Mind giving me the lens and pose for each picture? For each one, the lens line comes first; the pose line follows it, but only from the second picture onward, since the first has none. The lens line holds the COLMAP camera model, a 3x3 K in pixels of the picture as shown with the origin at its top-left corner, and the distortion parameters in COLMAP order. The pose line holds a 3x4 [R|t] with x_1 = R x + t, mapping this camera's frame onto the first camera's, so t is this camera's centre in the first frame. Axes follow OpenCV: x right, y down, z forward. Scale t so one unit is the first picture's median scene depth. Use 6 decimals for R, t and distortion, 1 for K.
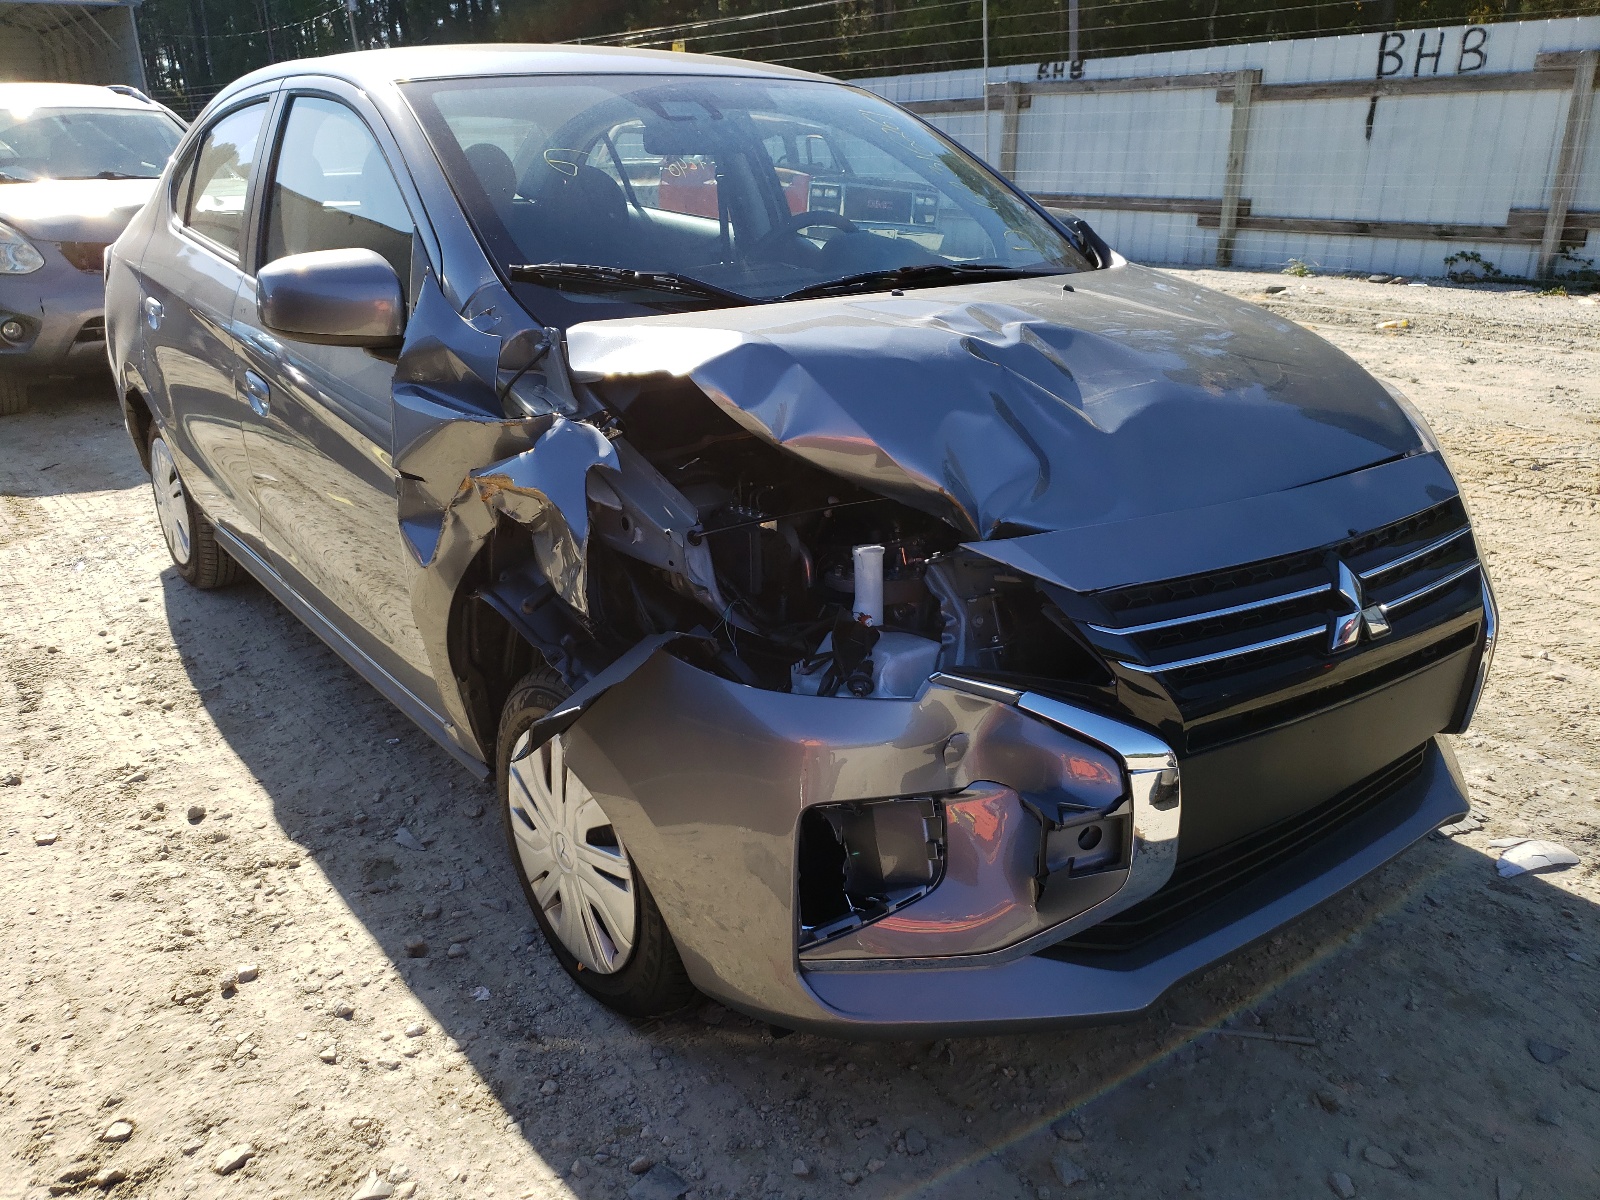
lens RADIAL K [[1208.0, 0, 800.0], [0, 1208.0, 600.0], [0, 0, 1]] dist [-0.002924, 0.036047]
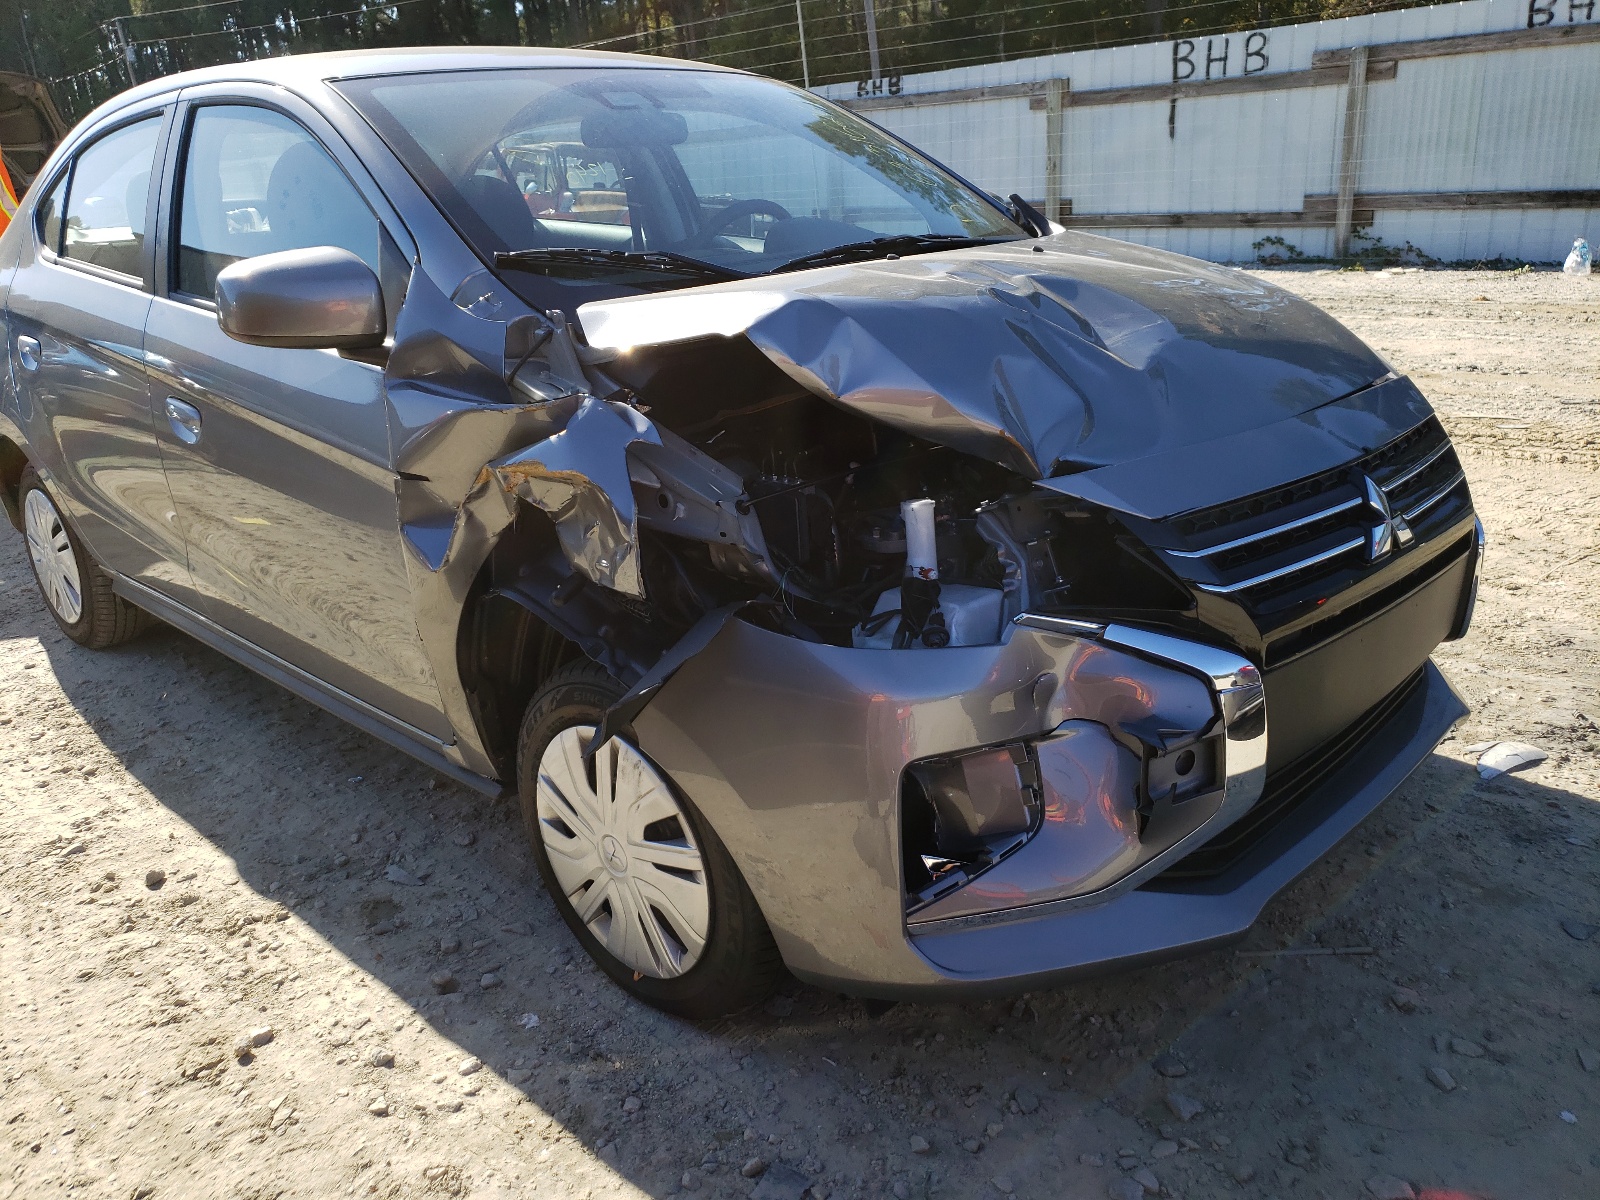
lens RADIAL K [[1206.0, 0, 802.8], [0, 1206.0, 572.1], [0, 0, 1]] dist [-0.004598, 0.036267]
pose [[0.987244, -0.091751, 0.130117, -0.146936], [0.097047, 0.994666, -0.034948, 0.033449], [-0.126216, 0.047130, 0.990883, 0.029728]]
